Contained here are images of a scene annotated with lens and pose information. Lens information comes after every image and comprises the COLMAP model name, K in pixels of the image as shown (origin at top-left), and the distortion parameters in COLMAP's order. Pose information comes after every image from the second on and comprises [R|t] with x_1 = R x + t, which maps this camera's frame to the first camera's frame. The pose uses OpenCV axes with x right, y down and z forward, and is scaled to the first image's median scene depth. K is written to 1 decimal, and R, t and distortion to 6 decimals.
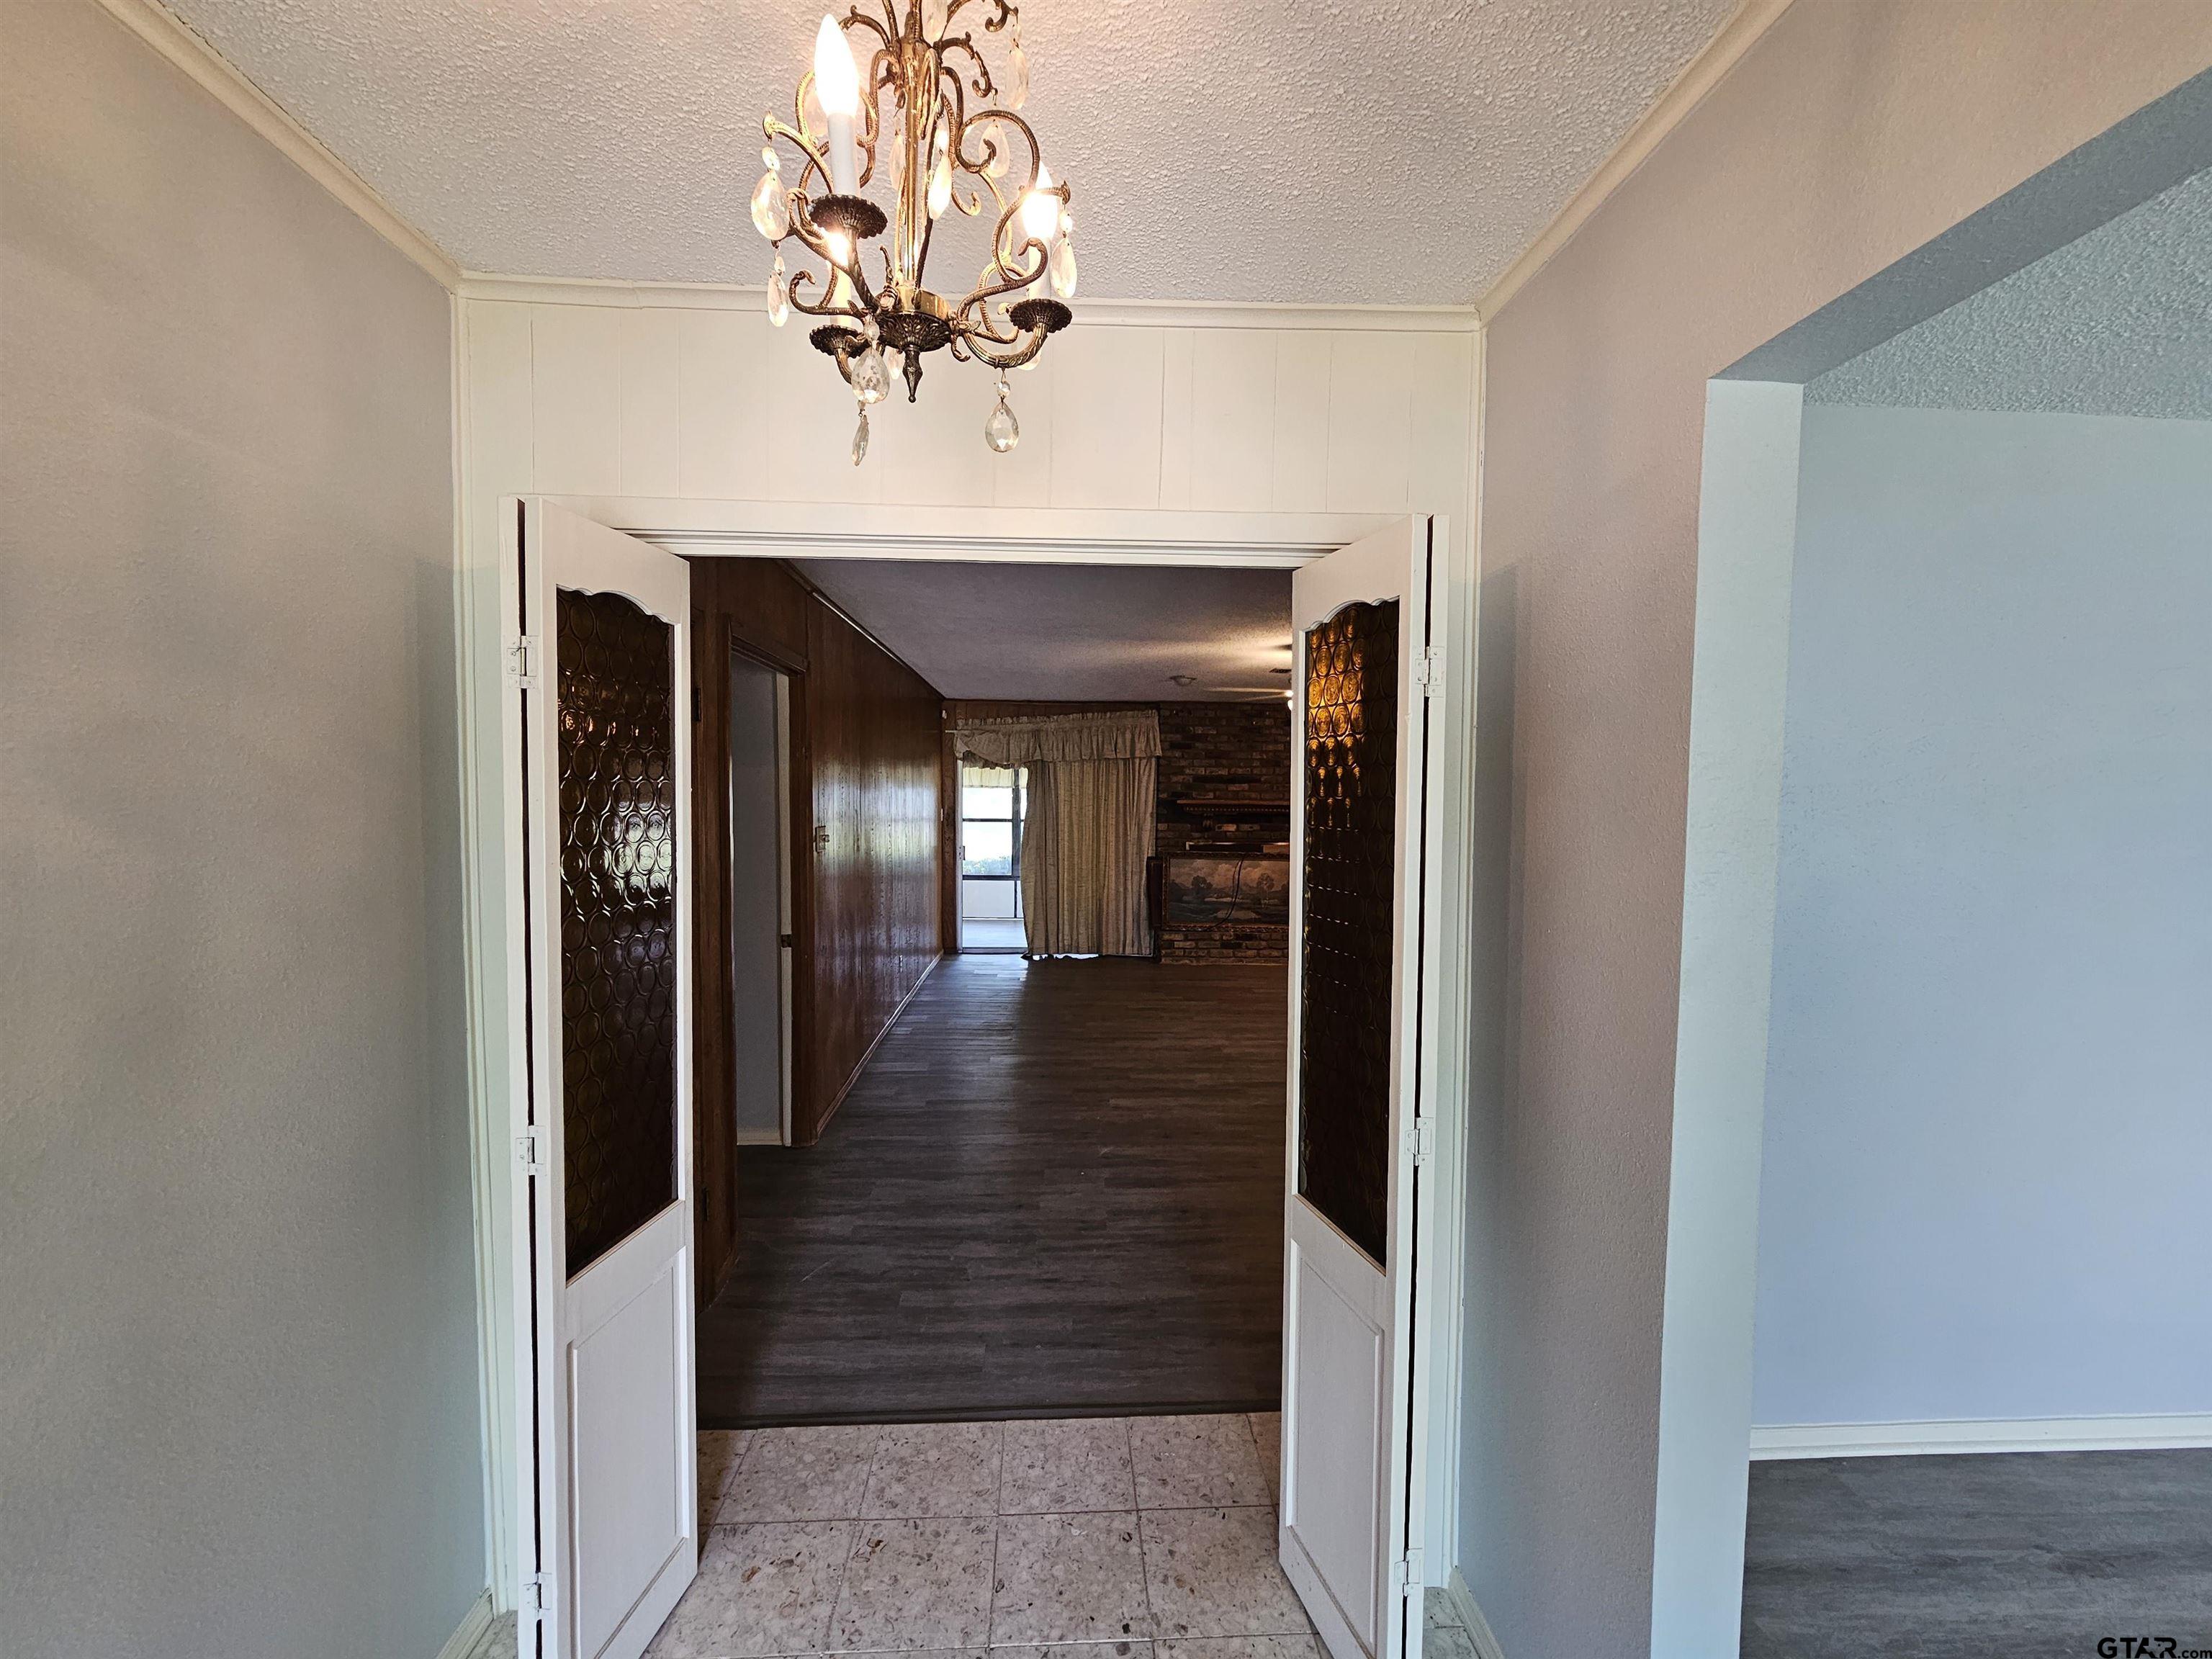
lens RADIAL K [[910.3, 0, 1104.5], [0, 910.3, 832.4], [0, 0, 1]] dist [-0.004031, -0.000171]
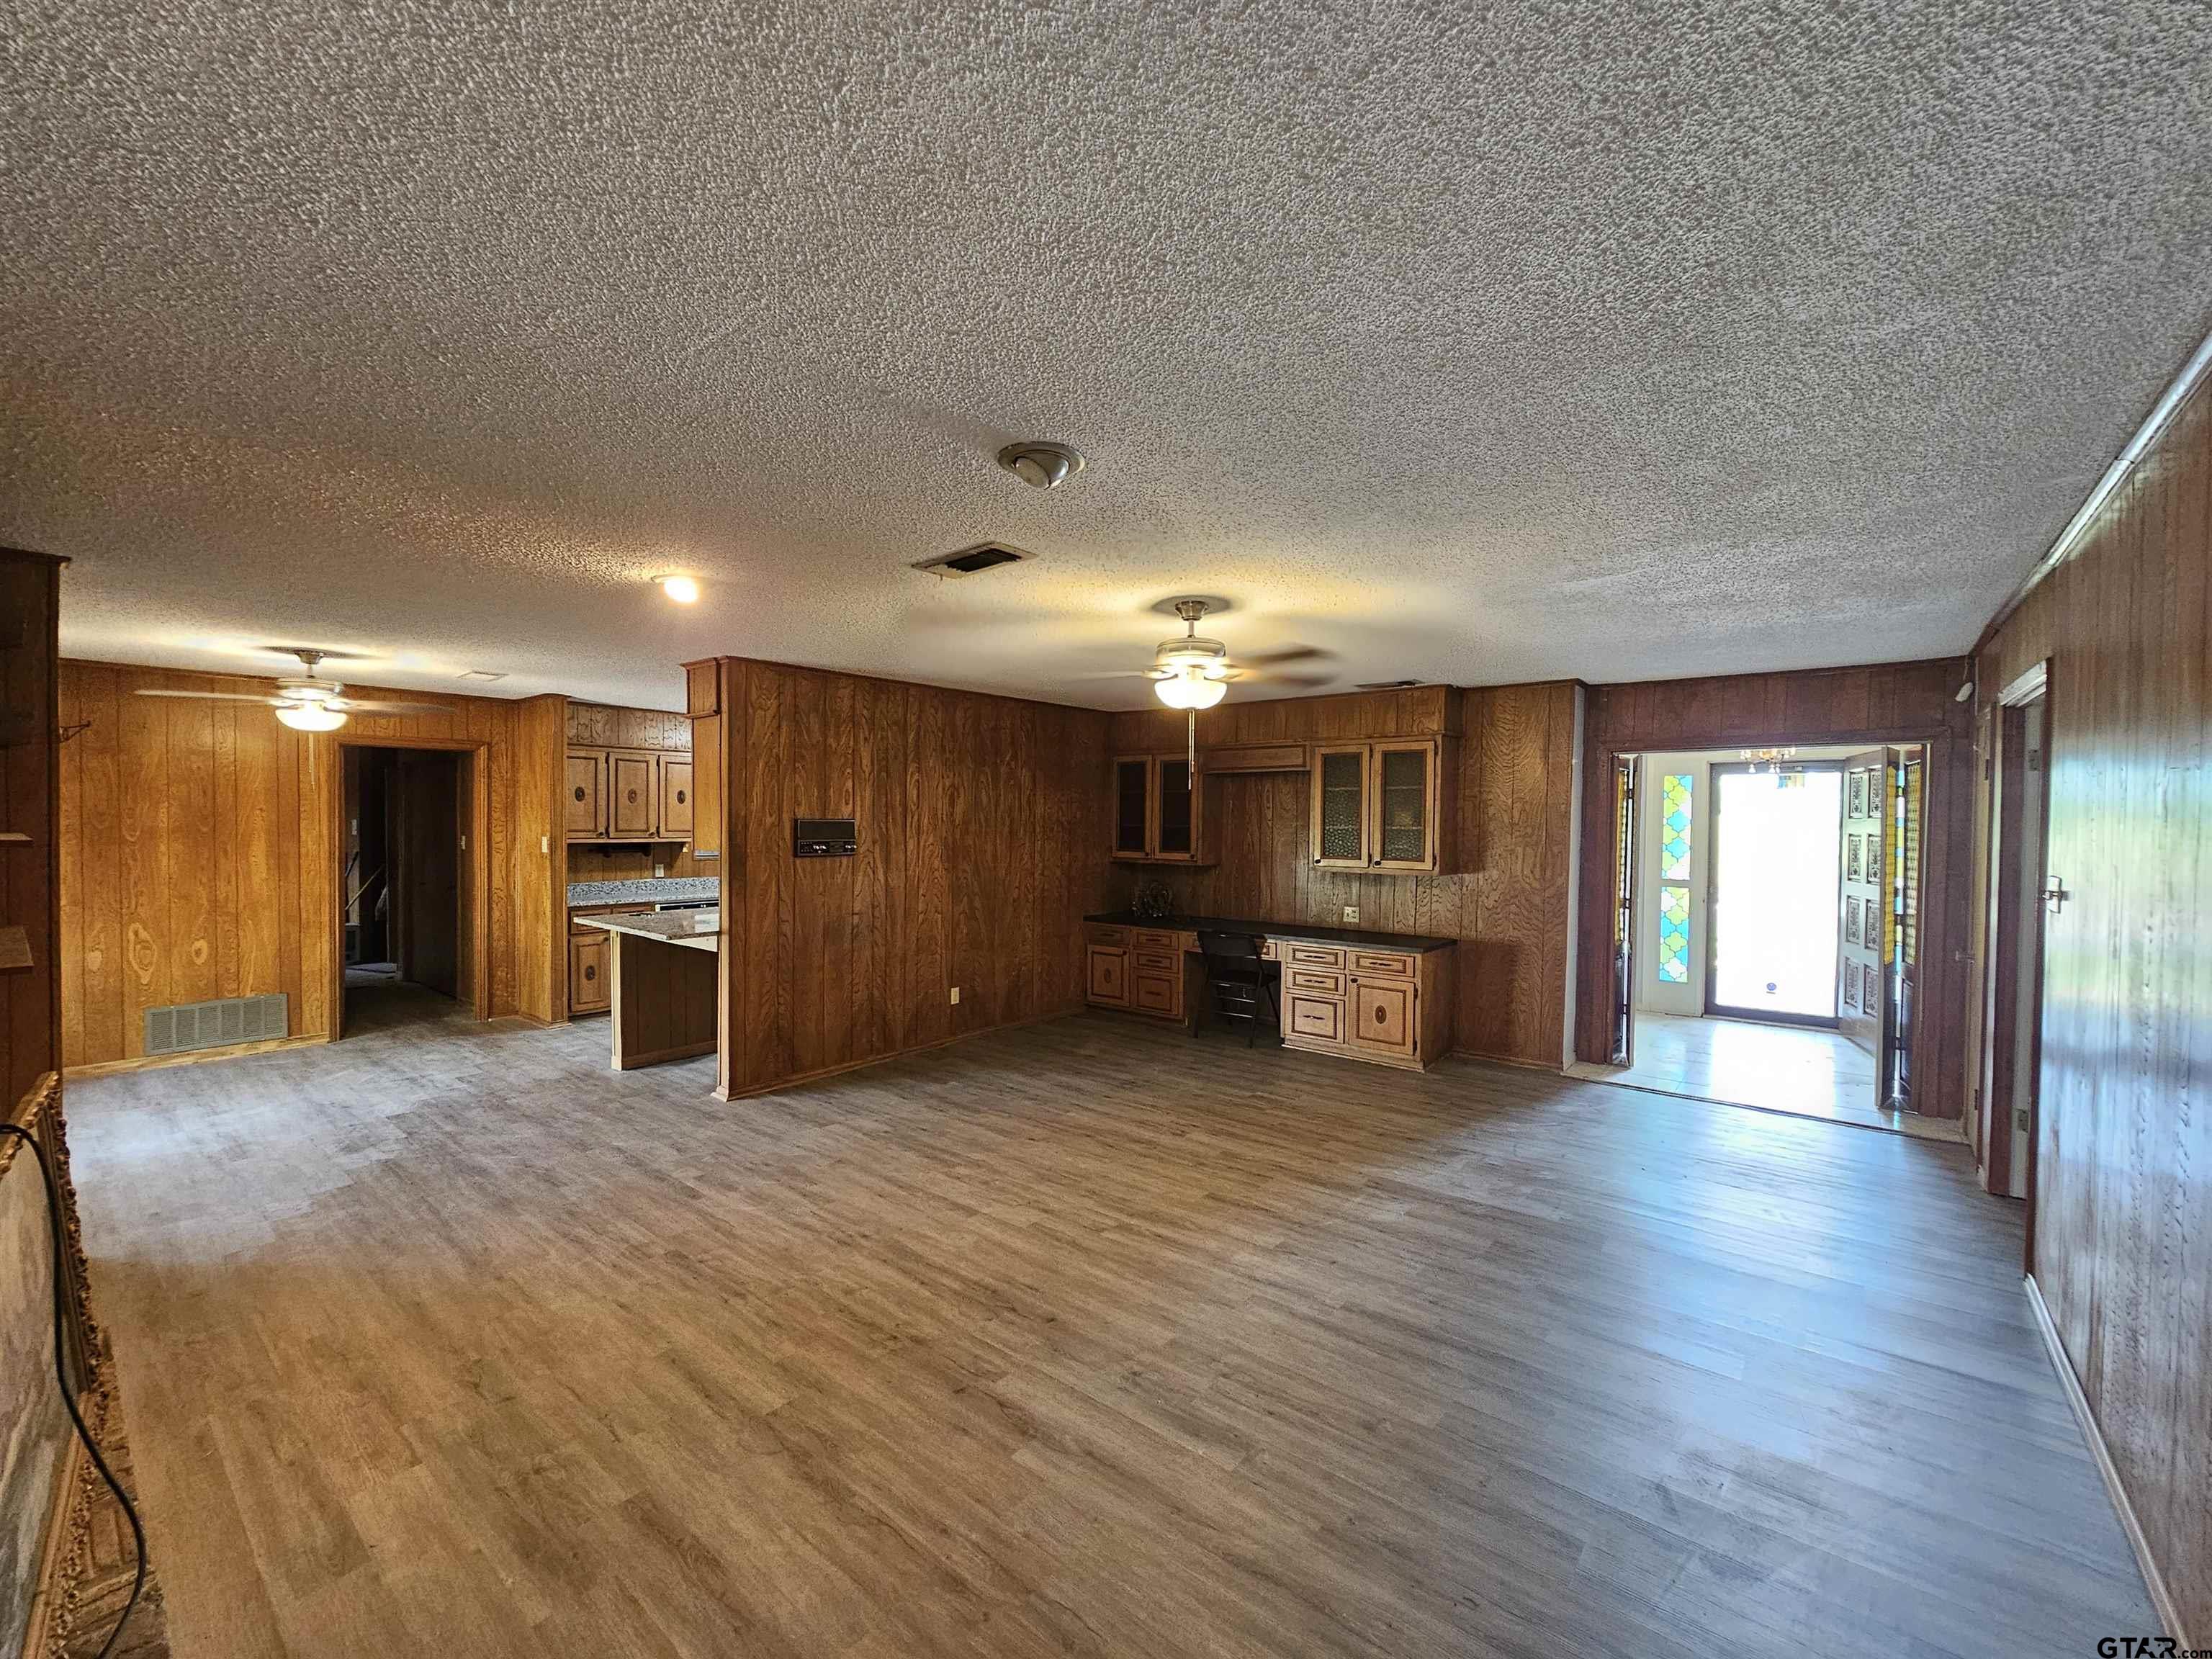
lens RADIAL K [[910.3, 0, 1088.4], [0, 910.3, 835.8], [0, 0, 1]] dist [-0.004031, -0.000171]
pose [[-0.728014, -0.023042, 0.685175, -0.118394], [0.020422, 0.998263, 0.055270, -0.042548], [-0.685258, 0.054230, -0.726278, 0.954978]]
